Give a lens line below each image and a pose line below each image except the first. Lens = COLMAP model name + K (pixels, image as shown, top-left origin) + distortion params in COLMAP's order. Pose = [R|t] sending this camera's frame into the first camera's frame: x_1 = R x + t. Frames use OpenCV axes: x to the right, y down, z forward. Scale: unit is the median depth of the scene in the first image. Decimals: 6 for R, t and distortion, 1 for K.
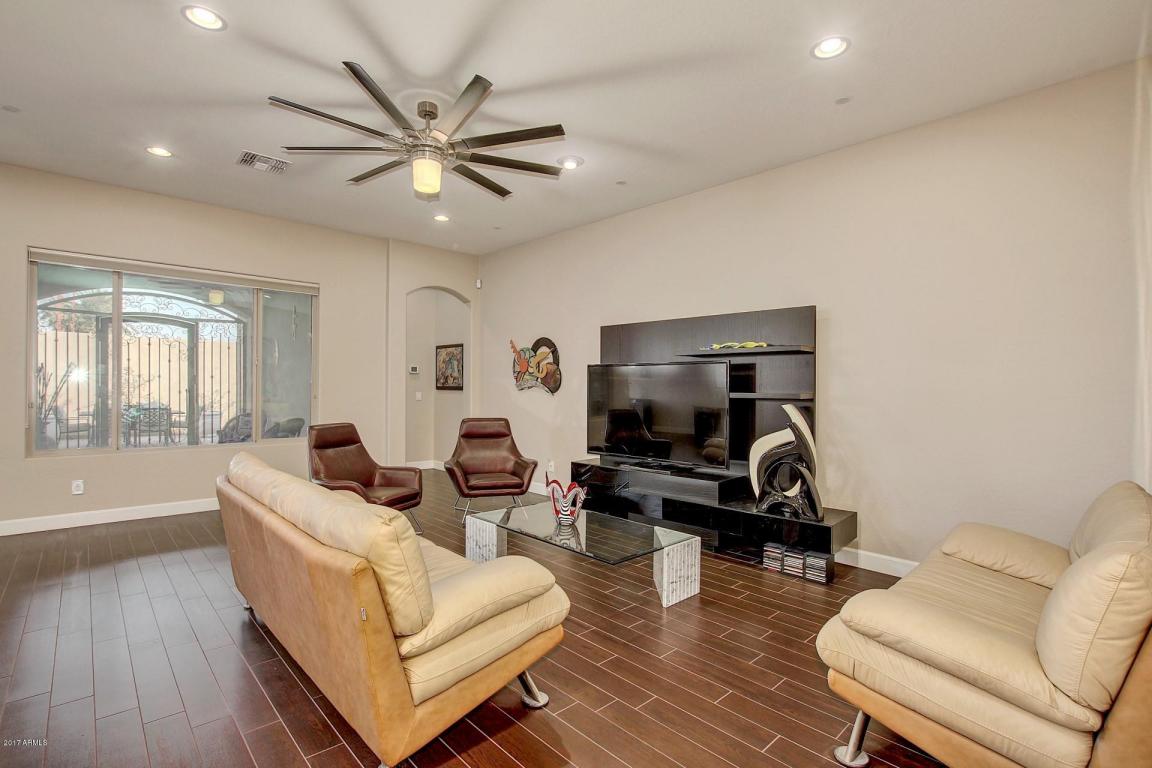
lens RADIAL K [[531.7, 0, 576.0], [0, 531.7, 384.0], [0, 0, 1]] dist [0.044921, 0.000132]
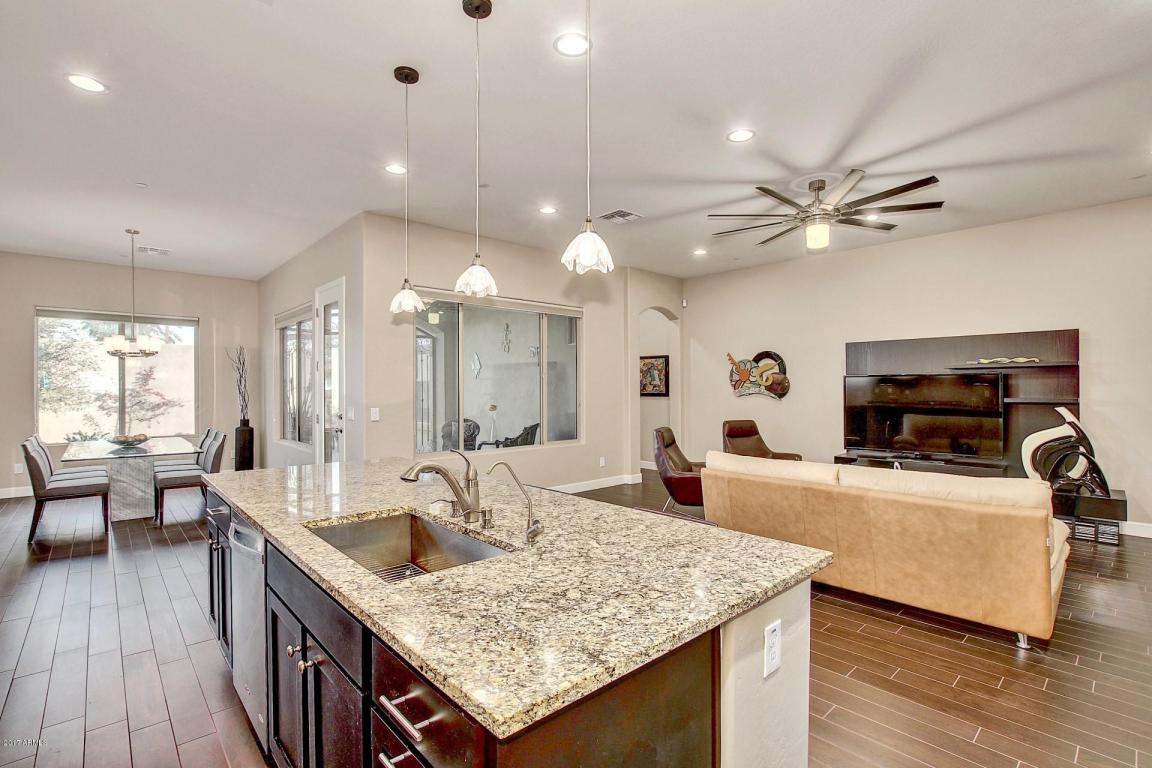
lens RADIAL K [[538.6, 0, 576.0], [0, 538.6, 384.0], [0, 0, 1]] dist [0.000695, 0.000294]
pose [[0.999550, 0.002036, -0.029939, -0.436958], [-0.002461, 0.999897, -0.014158, 0.002193], [0.029907, 0.014225, 0.999451, -0.186352]]
